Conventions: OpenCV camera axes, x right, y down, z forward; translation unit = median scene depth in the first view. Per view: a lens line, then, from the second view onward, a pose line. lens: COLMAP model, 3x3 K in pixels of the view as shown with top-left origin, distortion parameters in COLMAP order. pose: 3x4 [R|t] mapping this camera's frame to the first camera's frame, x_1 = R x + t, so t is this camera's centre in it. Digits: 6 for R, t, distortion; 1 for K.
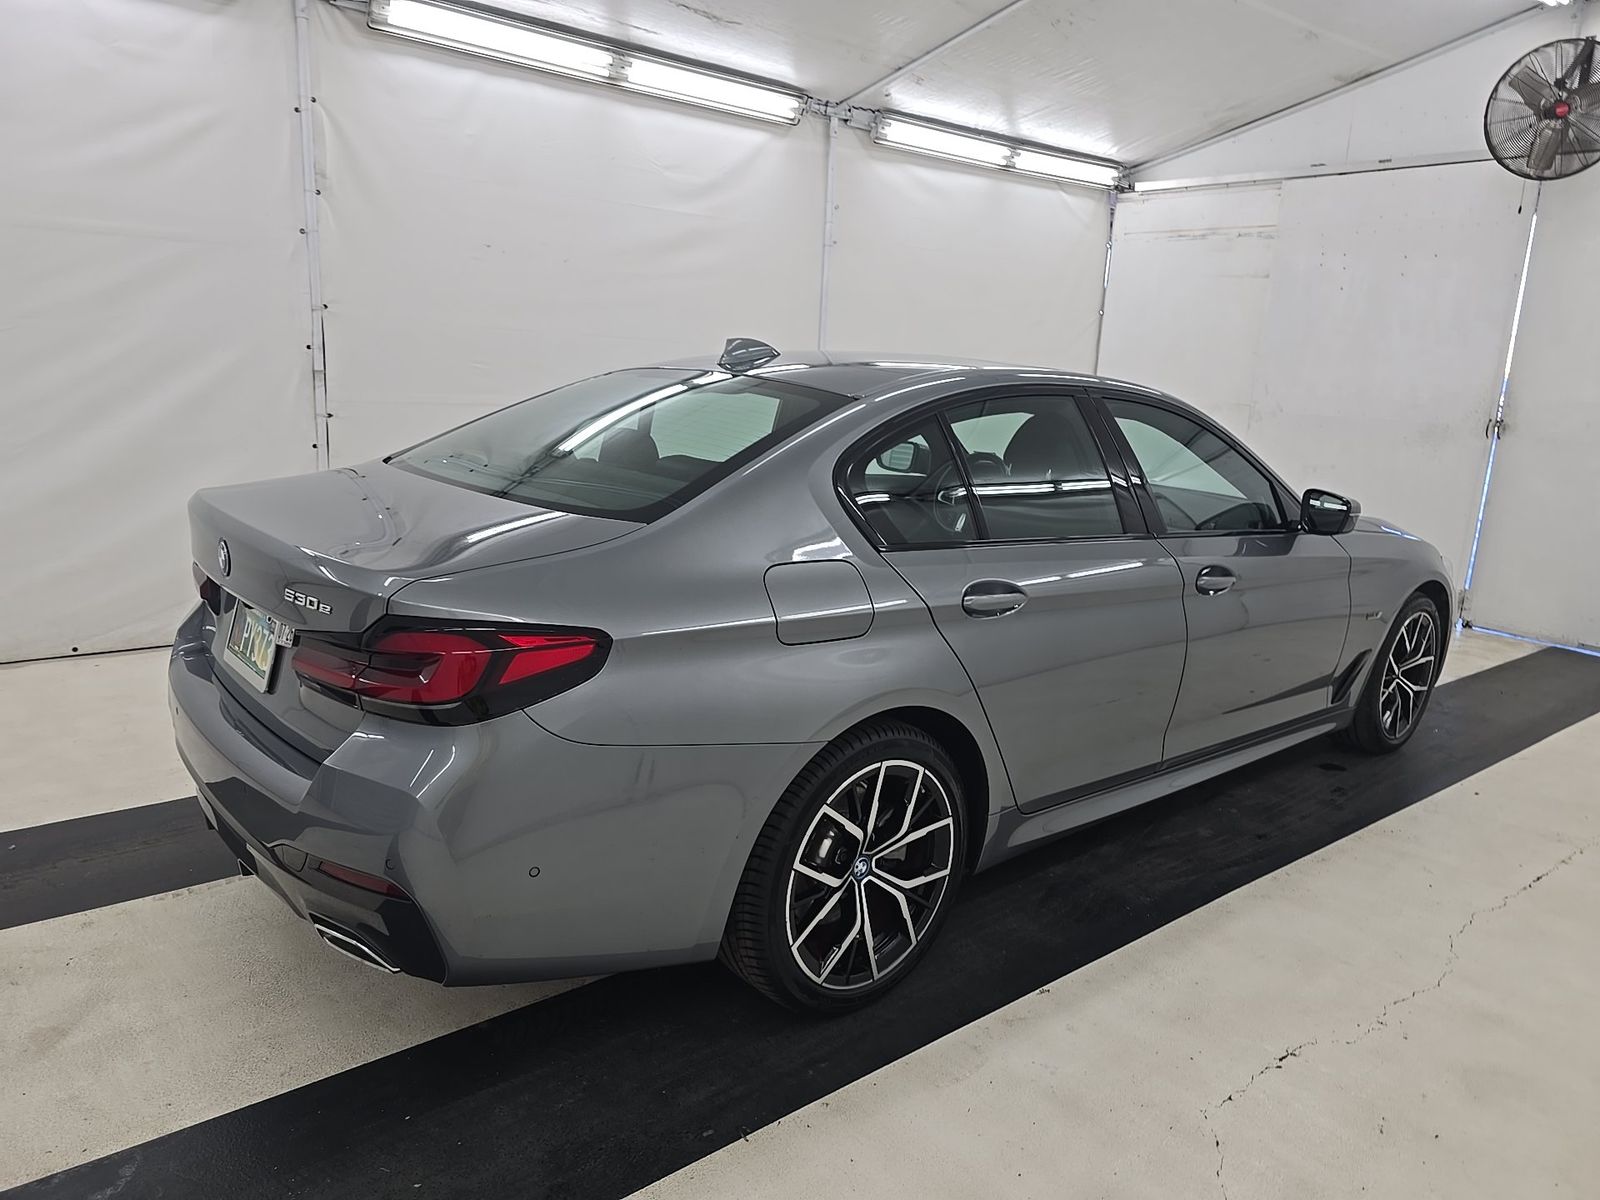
lens RADIAL K [[1051.3, 0, 809.5], [0, 1051.3, 598.8], [0, 0, 1]] dist [0.023299, -0.036451]
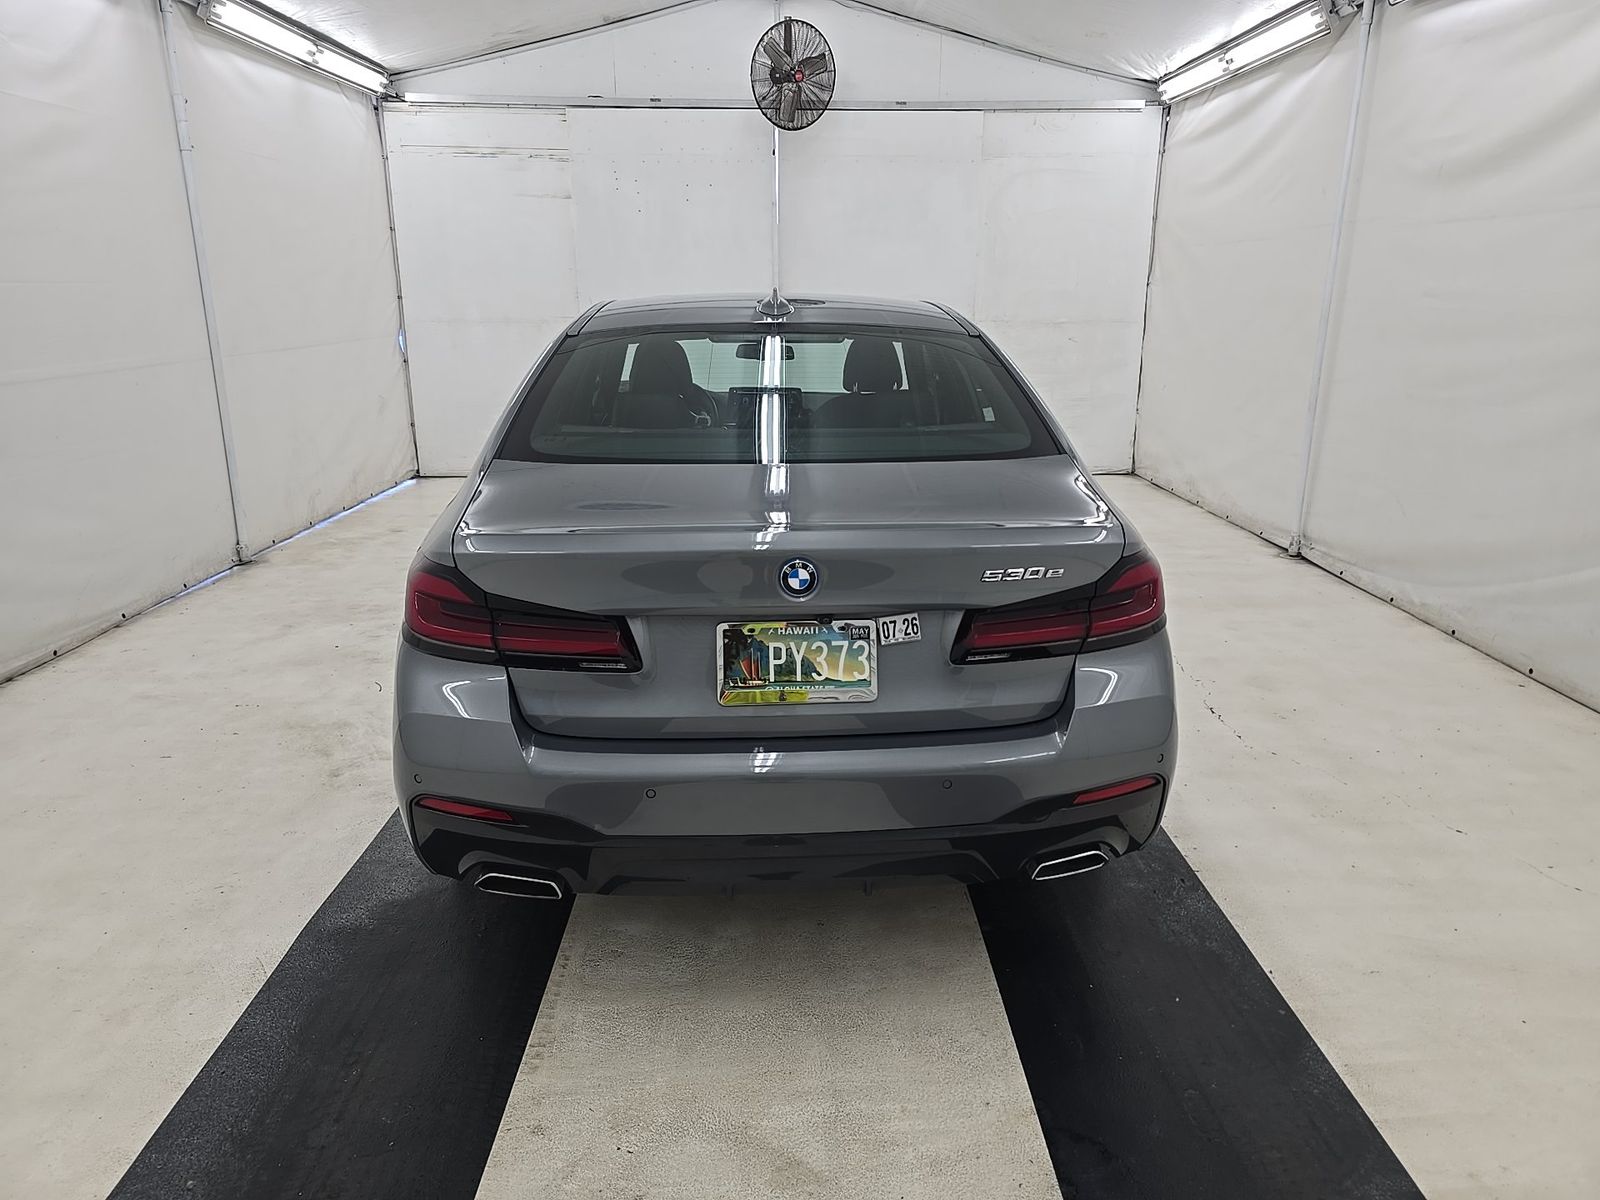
lens RADIAL K [[1051.3, 0, 809.1], [0, 1051.3, 598.7], [0, 0, 1]] dist [0.023299, -0.036451]
pose [[0.617511, -0.261693, 0.741753, -0.363751], [0.195667, 0.964494, 0.177384, -0.052974], [-0.761837, 0.035601, 0.646790, 0.126275]]
